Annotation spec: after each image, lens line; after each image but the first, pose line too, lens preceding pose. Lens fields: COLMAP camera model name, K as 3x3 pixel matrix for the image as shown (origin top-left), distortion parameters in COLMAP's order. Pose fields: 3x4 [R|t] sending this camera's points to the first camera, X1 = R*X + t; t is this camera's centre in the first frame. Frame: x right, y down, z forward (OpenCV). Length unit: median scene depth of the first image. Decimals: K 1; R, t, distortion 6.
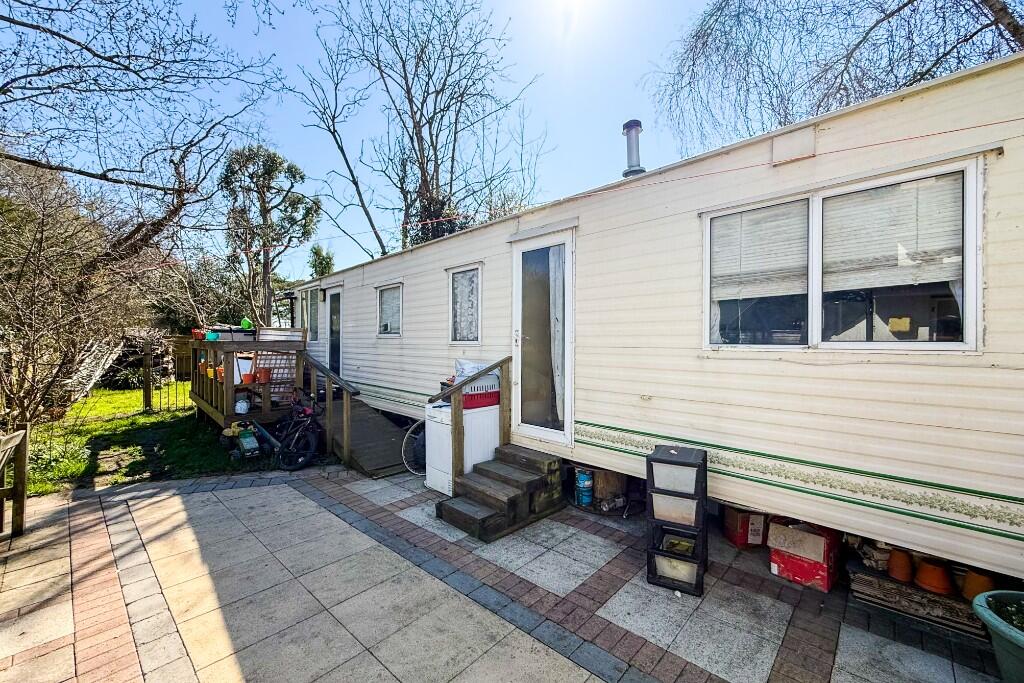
lens RADIAL K [[415.5, 0, 518.5], [0, 415.5, 341.2], [0, 0, 1]] dist [-0.000794, 0.000020]
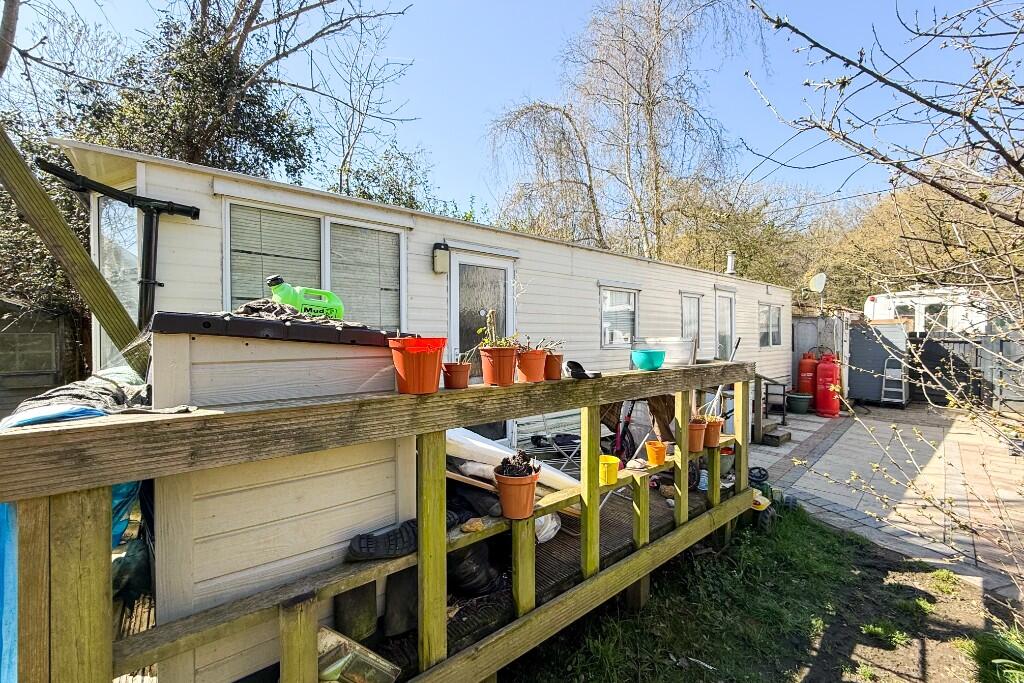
lens RADIAL K [[428.9, 0, 516.2], [0, 428.9, 345.3], [0, 0, 1]] dist [-0.003170, -0.000135]
pose [[0.052140, -0.005609, 0.998624, -1.443654], [0.006896, 0.999962, 0.005256, -0.017638], [-0.998616, 0.006613, 0.052177, 1.417335]]
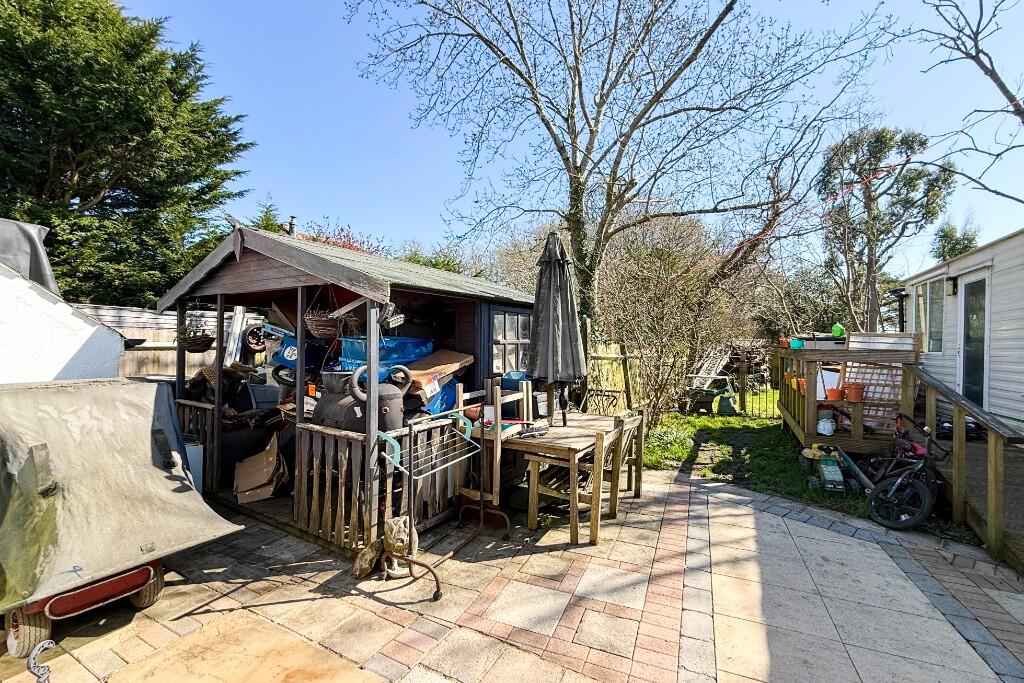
lens RADIAL K [[428.9, 0, 516.2], [0, 428.9, 345.3], [0, 0, 1]] dist [-0.003170, -0.000135]
pose [[0.324276, 0.001421, -0.945962, -0.049784], [-0.017312, 0.999840, -0.004433, 0.006779], [0.945804, 0.017814, 0.324249, 0.131513]]
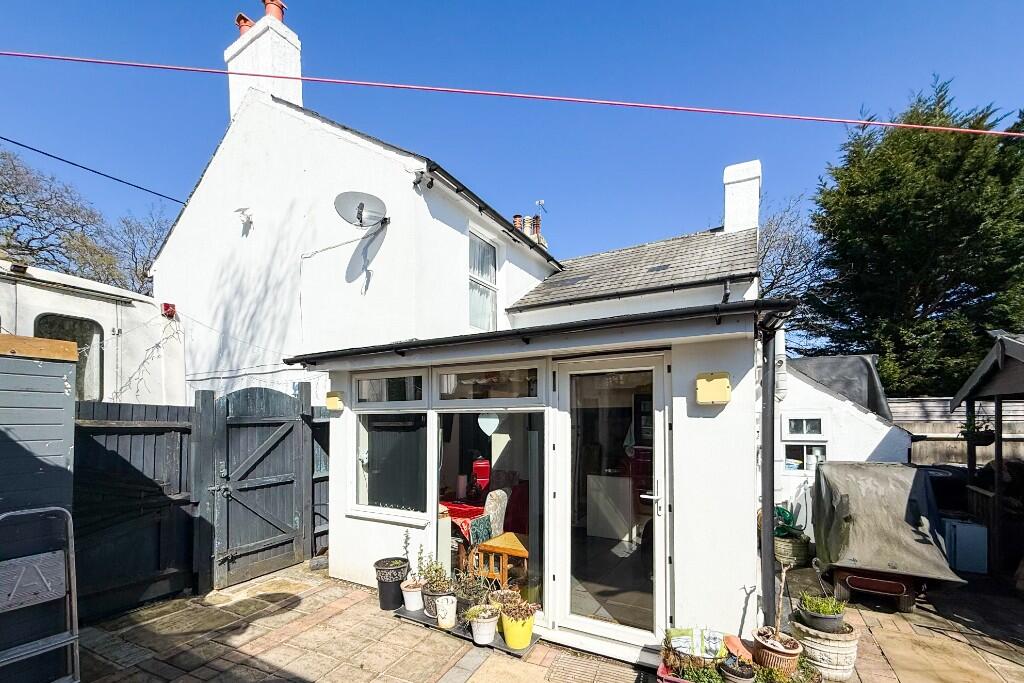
lens RADIAL K [[427.9, 0, 530.6], [0, 427.9, 420.4], [0, 0, 1]] dist [0.000104, 0.000119]
pose [[-0.946555, -0.001038, -0.322540, 0.226146], [-0.001074, 0.999999, -0.000065, -0.028566], [0.322540, 0.000285, -0.946556, 0.400967]]
